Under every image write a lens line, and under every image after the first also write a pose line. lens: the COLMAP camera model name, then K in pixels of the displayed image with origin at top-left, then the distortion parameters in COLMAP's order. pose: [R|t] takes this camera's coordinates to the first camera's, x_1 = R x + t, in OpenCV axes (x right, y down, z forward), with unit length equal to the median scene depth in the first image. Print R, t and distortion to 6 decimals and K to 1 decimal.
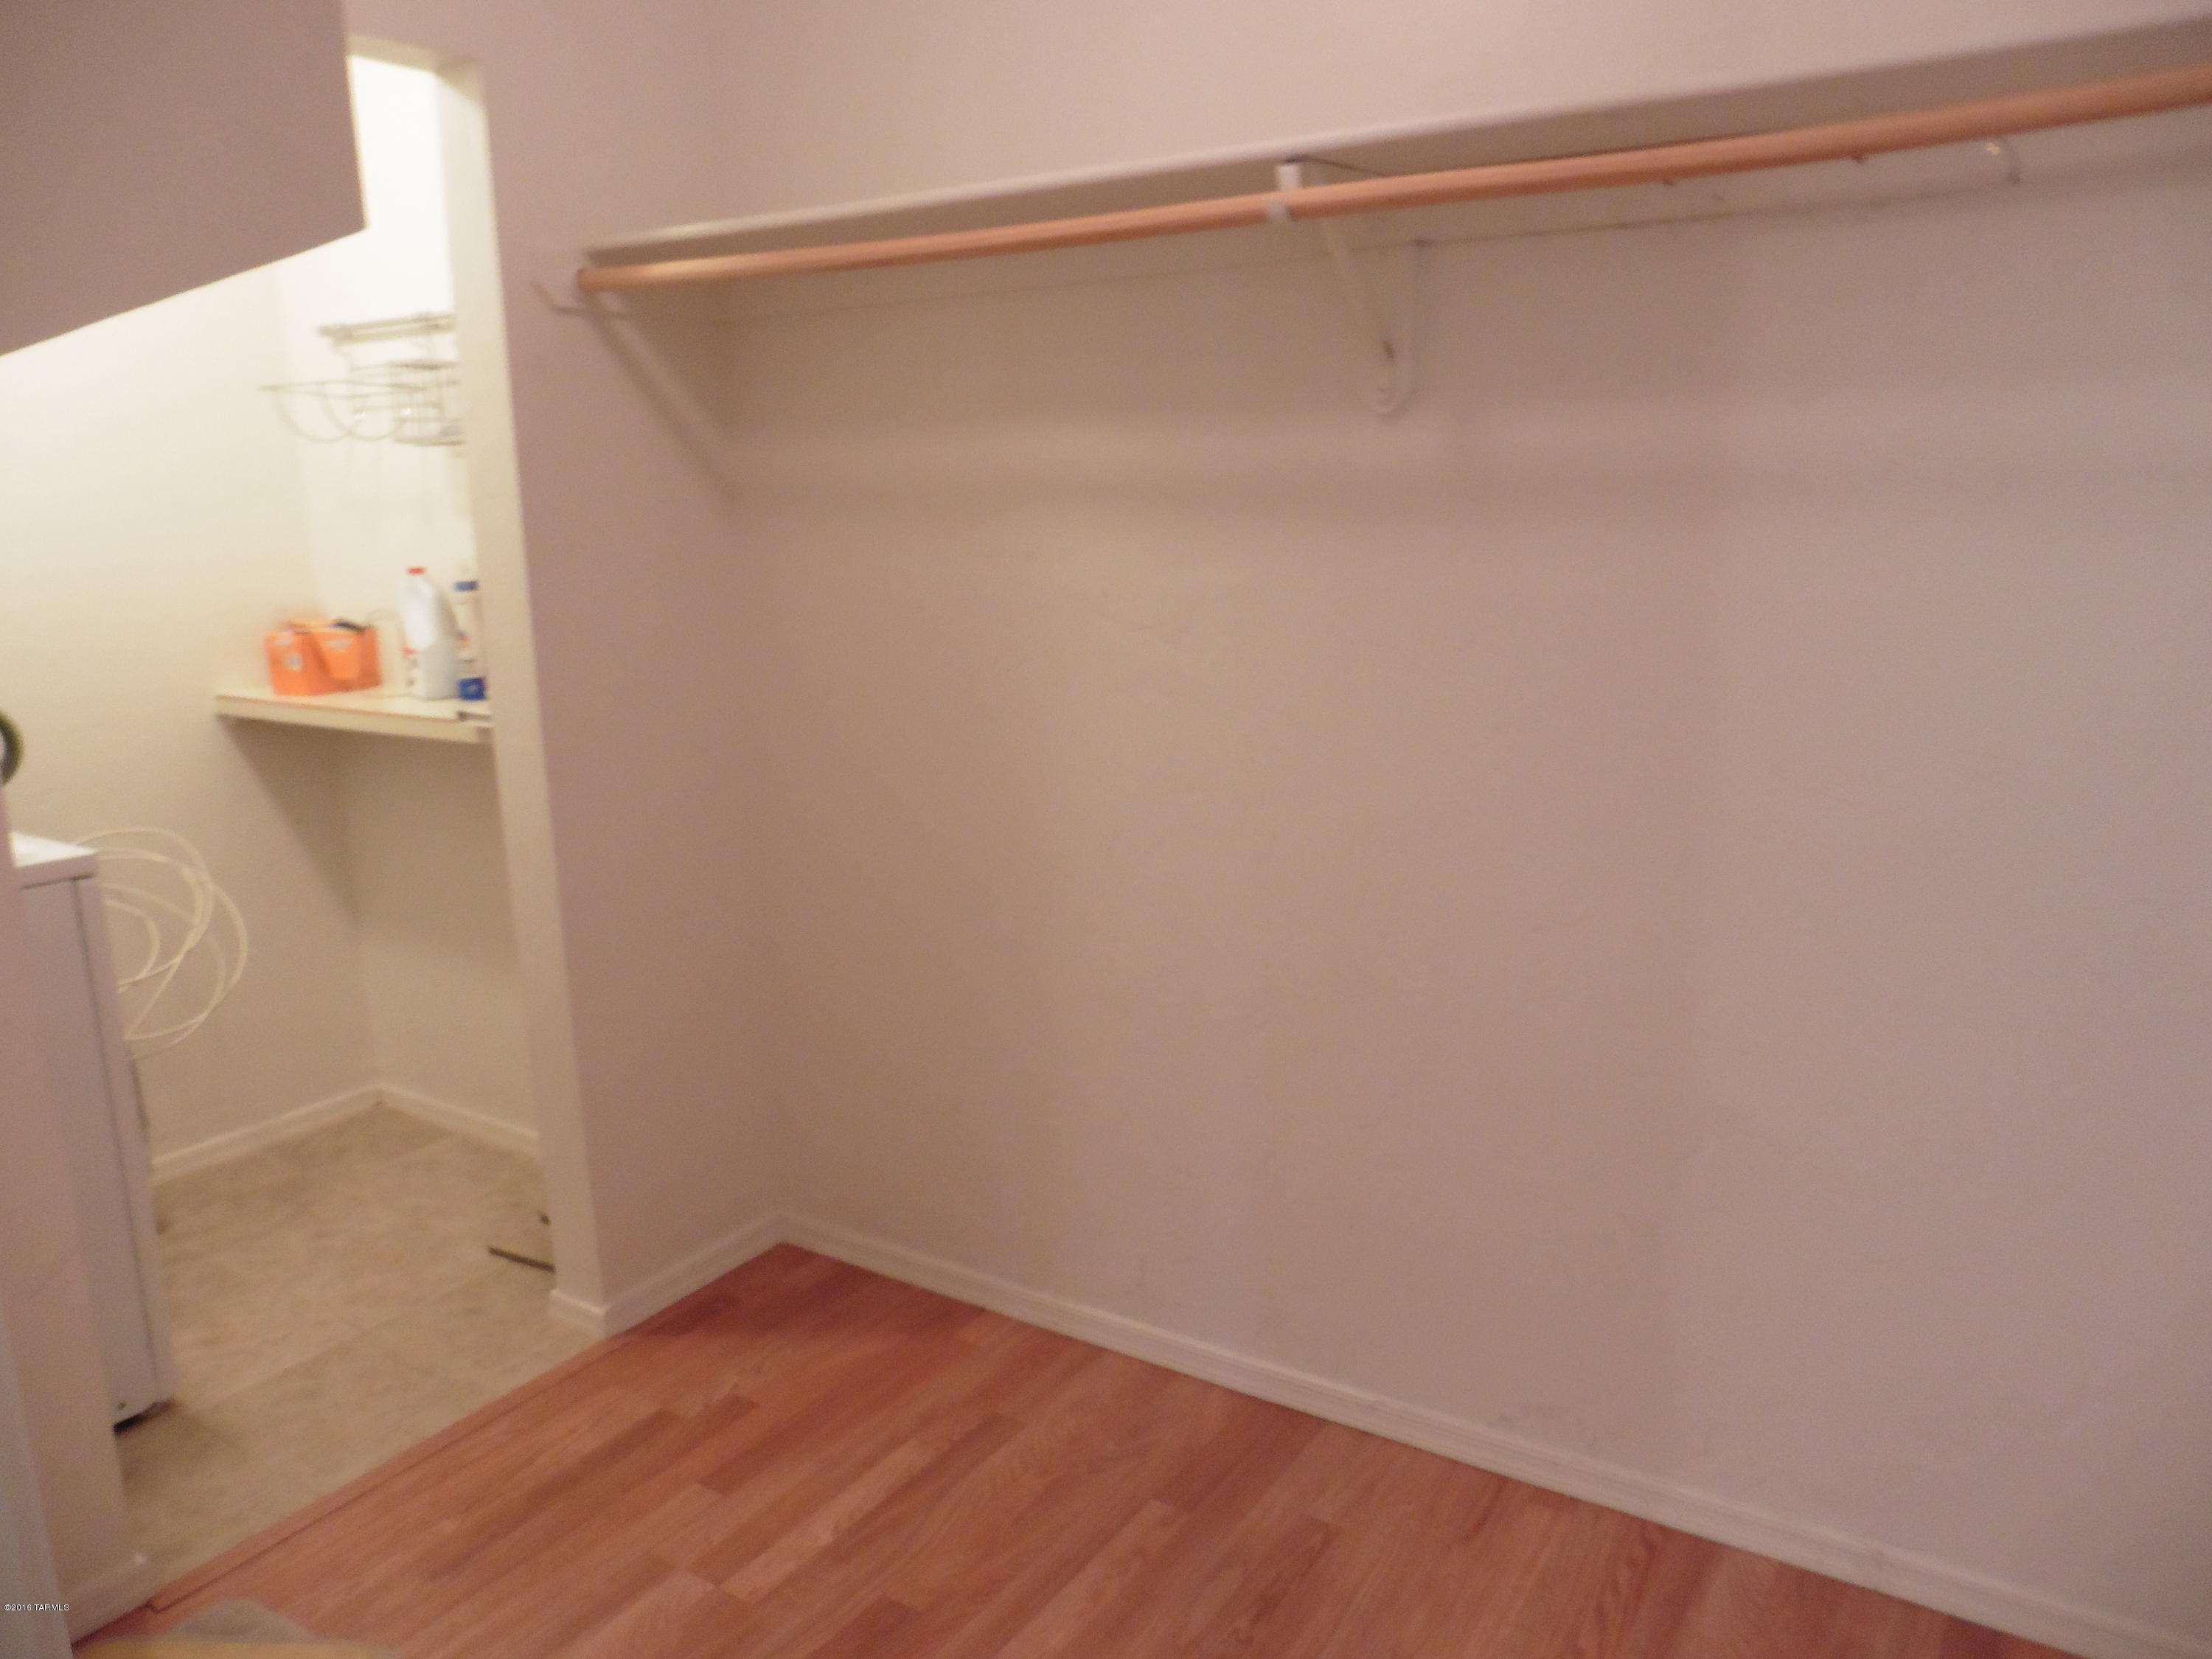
lens RADIAL K [[1608.4, 0, 1110.8], [0, 1608.4, 848.9], [0, 0, 1]] dist [-0.085004, 0.080940]
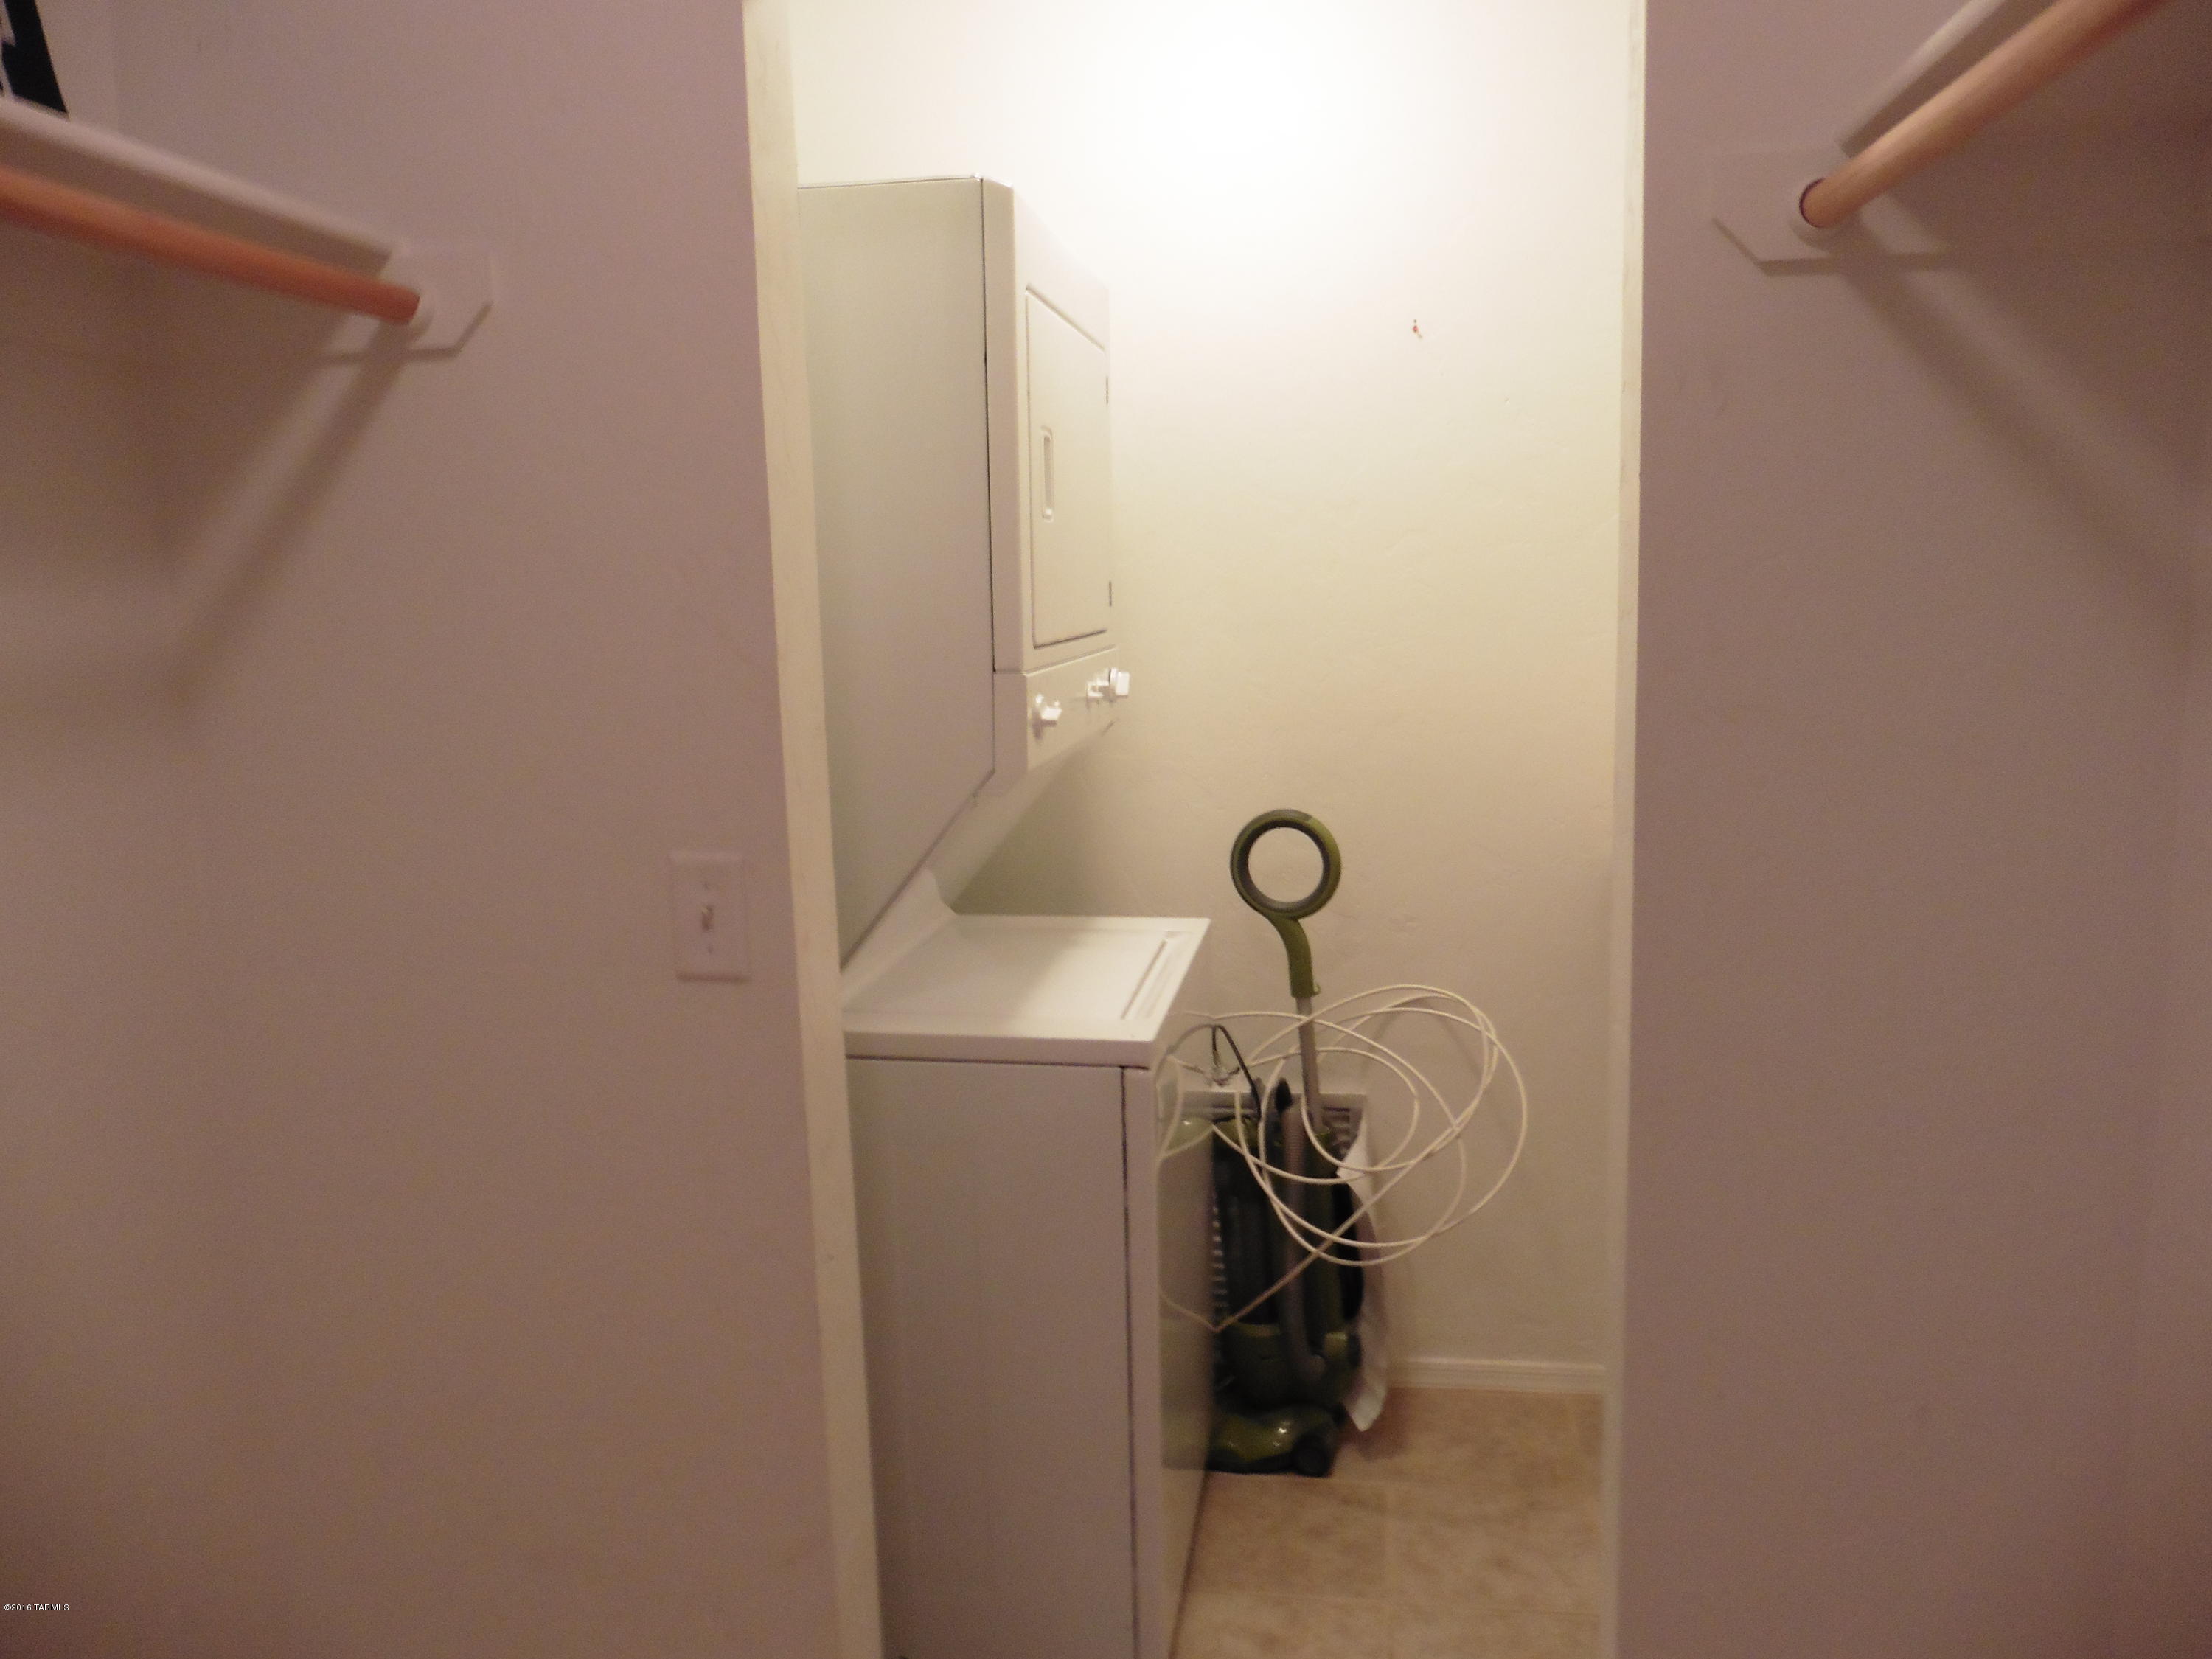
lens RADIAL K [[1608.4, 0, 1110.8], [0, 1608.4, 848.9], [0, 0, 1]] dist [-0.085004, 0.080940]
pose [[0.408385, 0.162279, -0.898269, 0.046968], [-0.189664, 0.977679, 0.090397, -0.125843], [0.892888, 0.133452, 0.430048, 0.481403]]
